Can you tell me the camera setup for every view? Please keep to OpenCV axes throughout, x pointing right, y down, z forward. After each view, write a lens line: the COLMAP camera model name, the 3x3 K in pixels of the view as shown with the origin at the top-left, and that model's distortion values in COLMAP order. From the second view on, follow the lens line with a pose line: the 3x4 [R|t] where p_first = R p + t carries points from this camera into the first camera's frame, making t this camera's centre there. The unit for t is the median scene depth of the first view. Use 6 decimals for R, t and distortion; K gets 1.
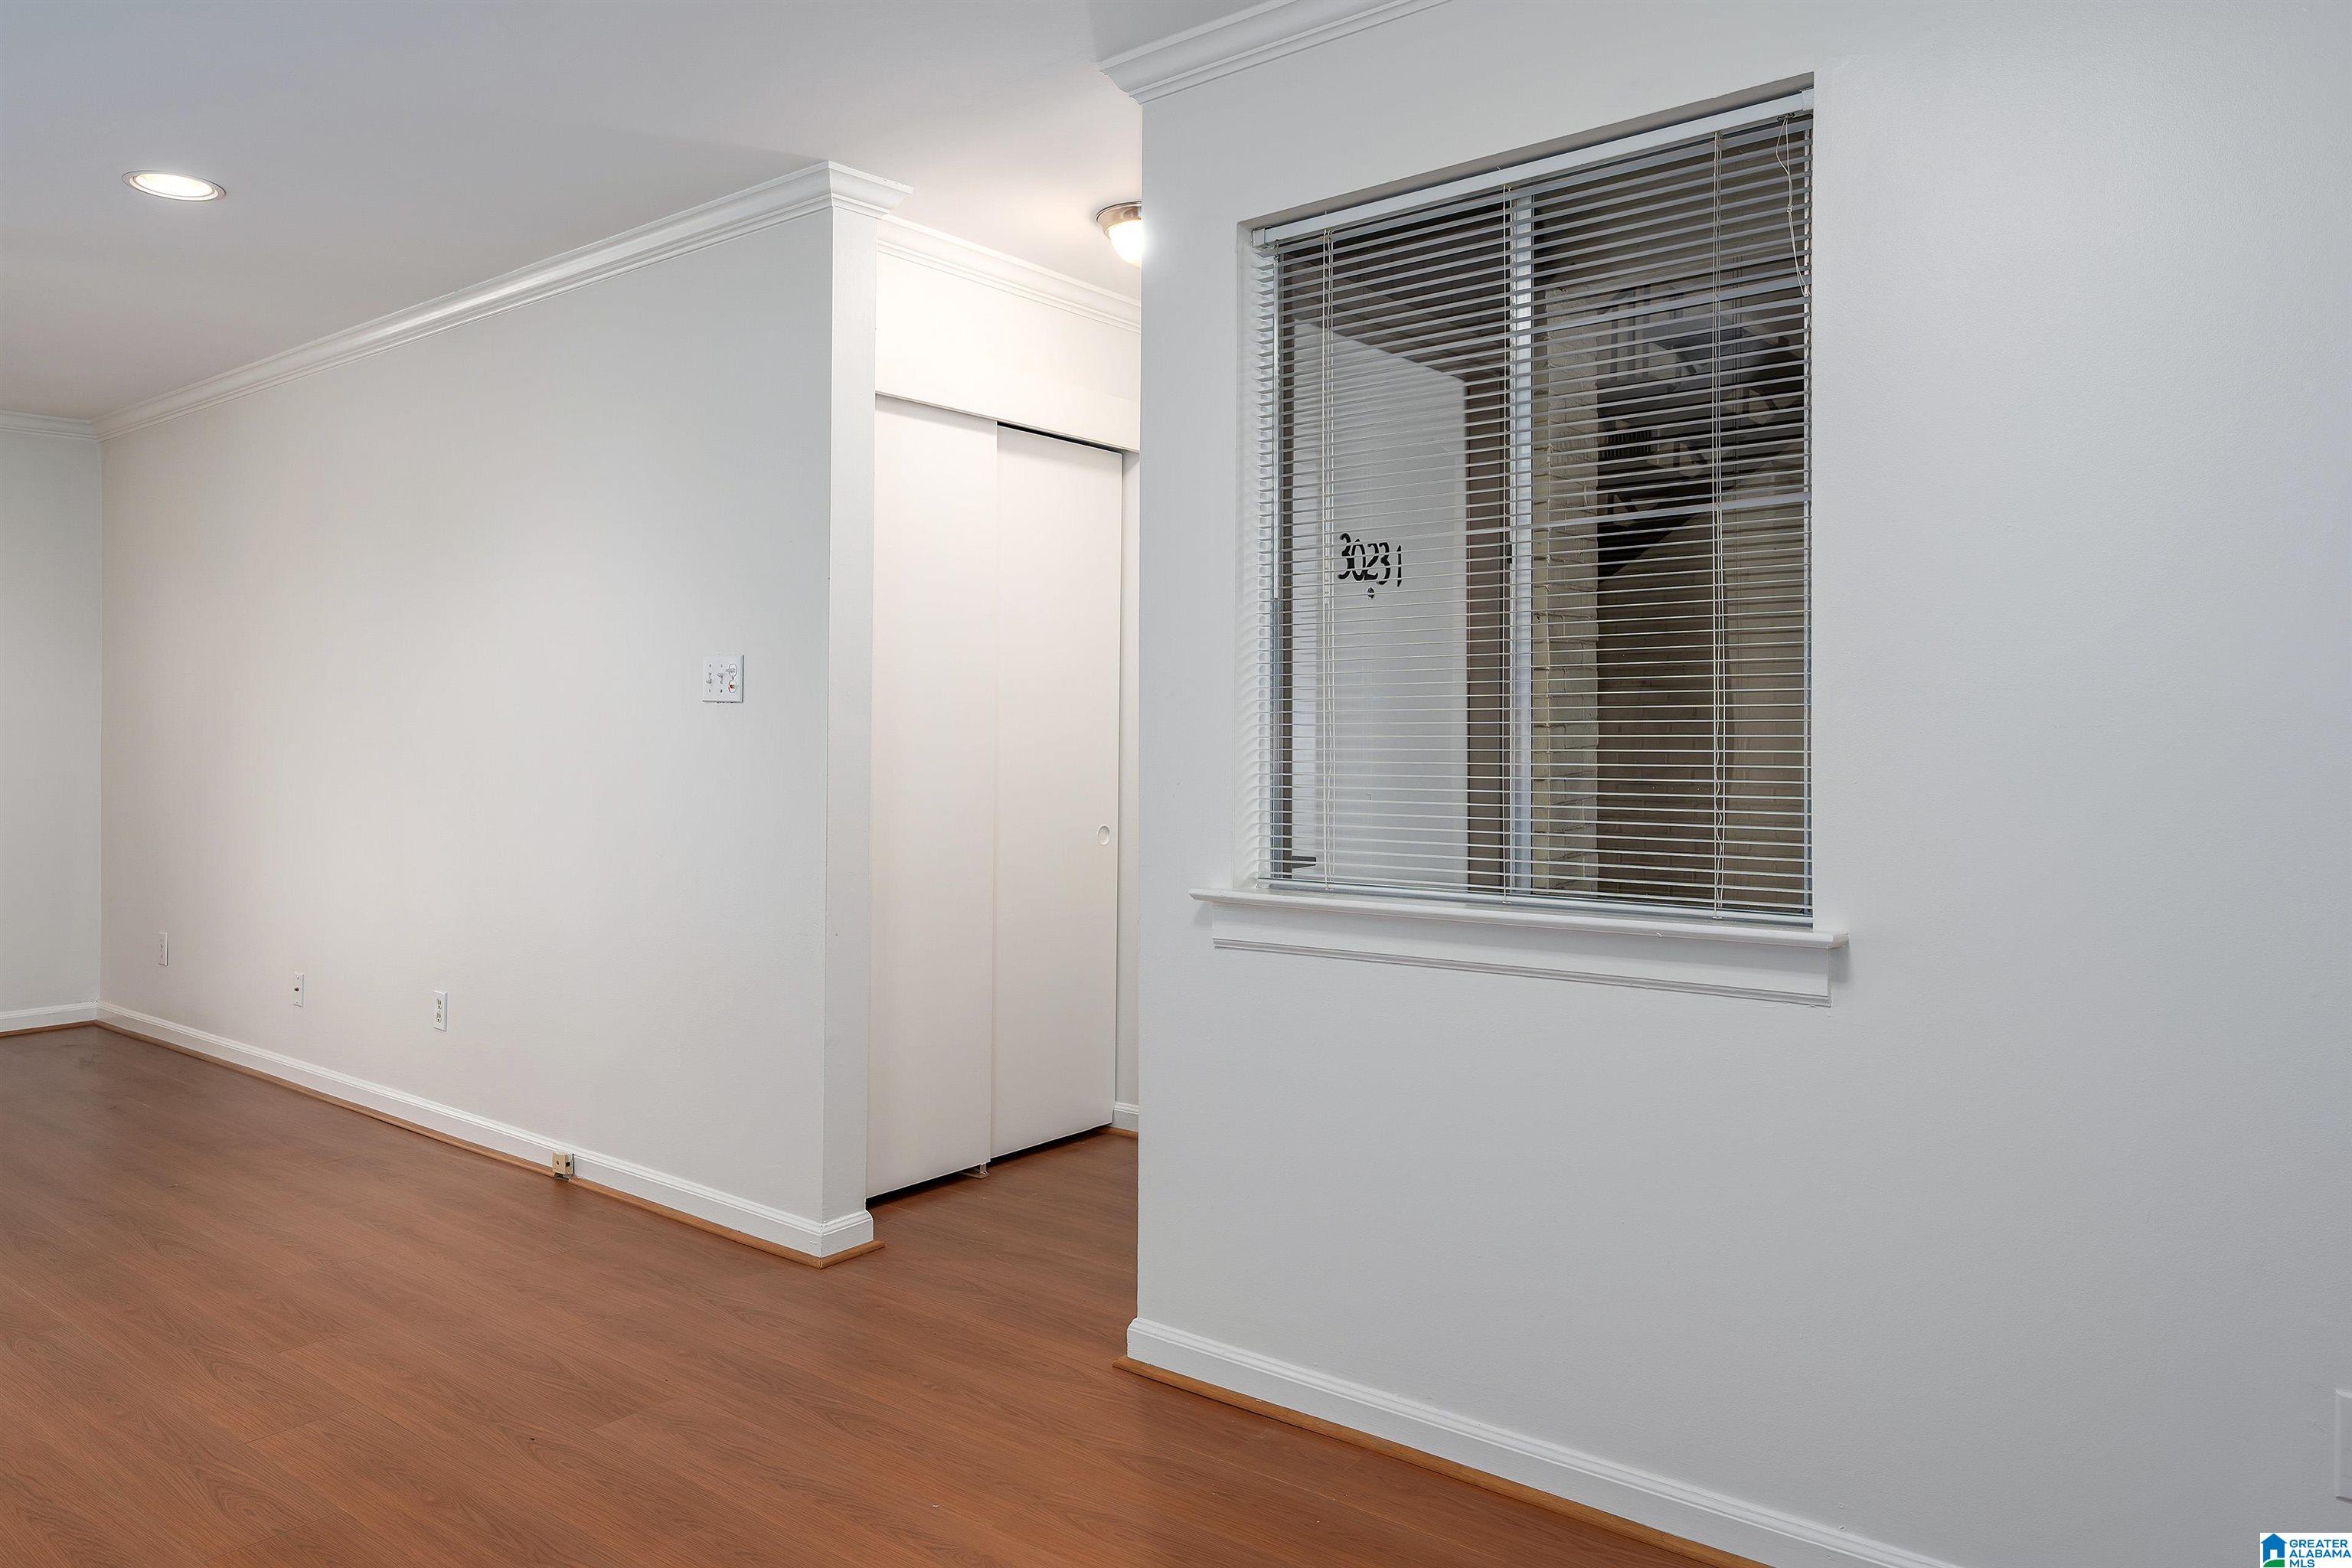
lens RADIAL K [[1560.2, 0, 1178.8], [0, 1560.2, 759.8], [0, 0, 1]] dist [0.000448, 0.001467]
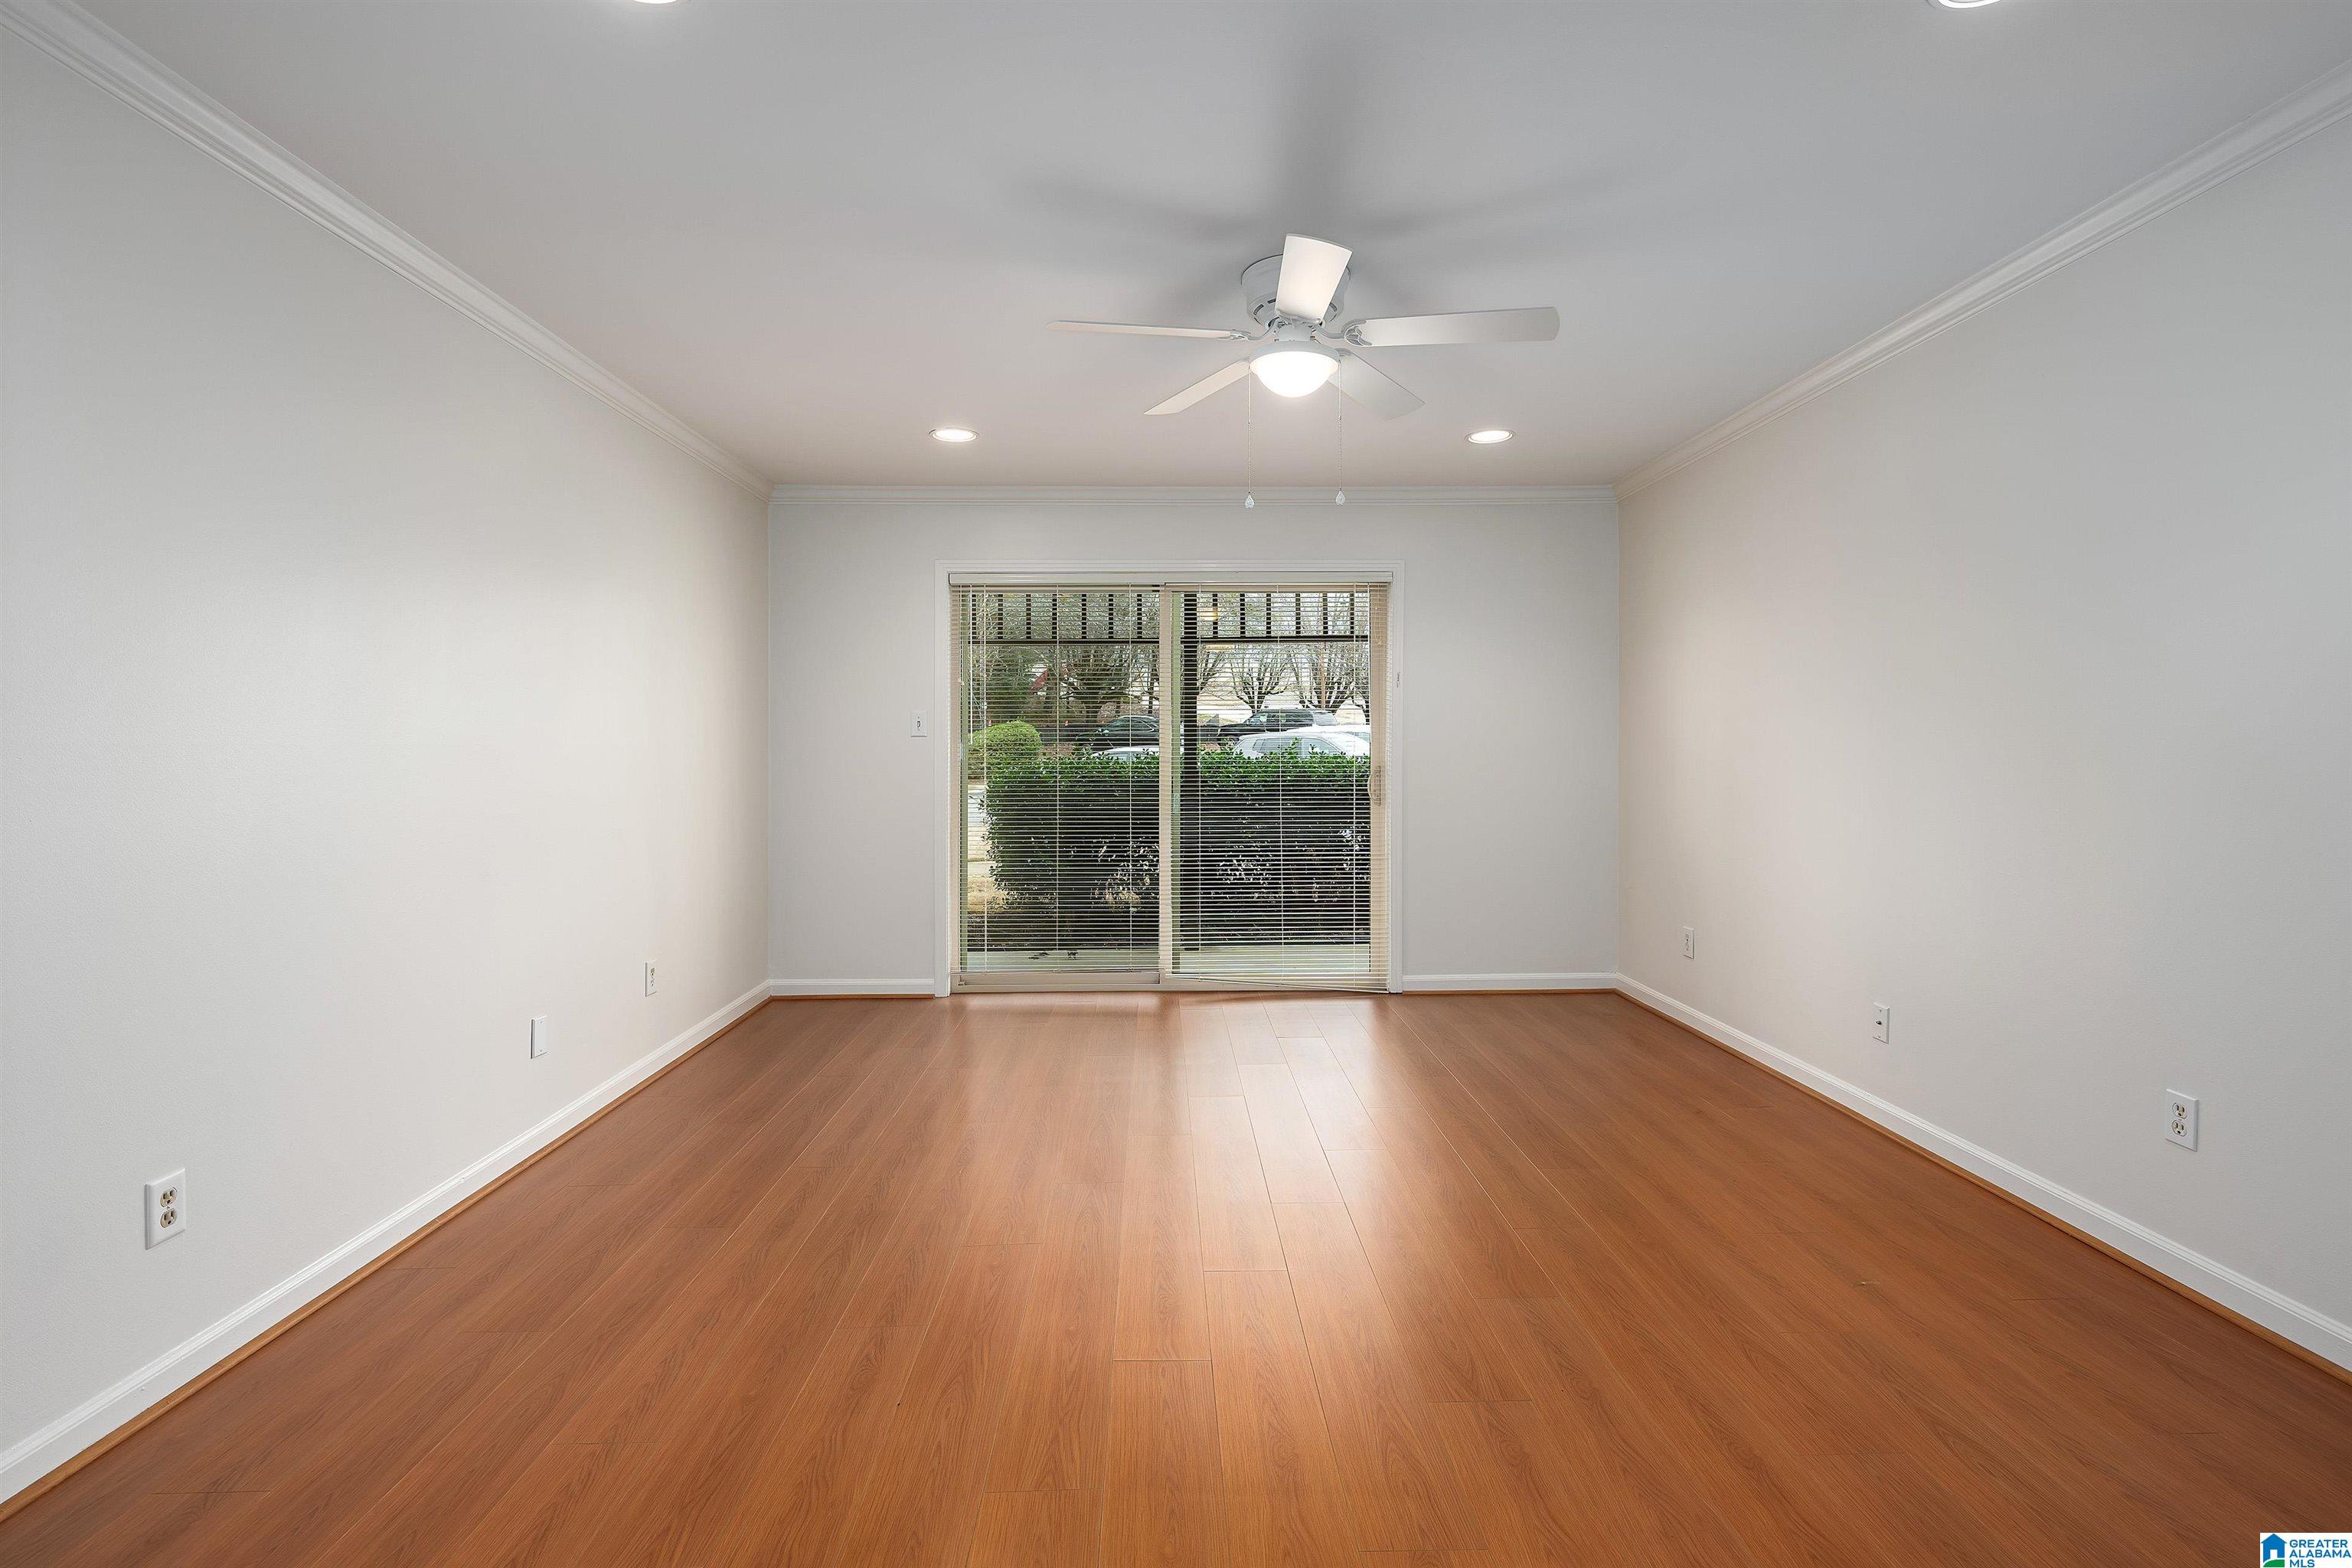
lens RADIAL K [[1084.3, 0, 1175.7], [0, 1084.3, 777.3], [0, 0, 1]] dist [-0.000174, -0.000014]
pose [[0.638332, 0.015991, -0.769595, -0.220145], [-0.005802, 0.999856, 0.015964, -0.003856], [0.769740, -0.005725, 0.638332, 0.174836]]
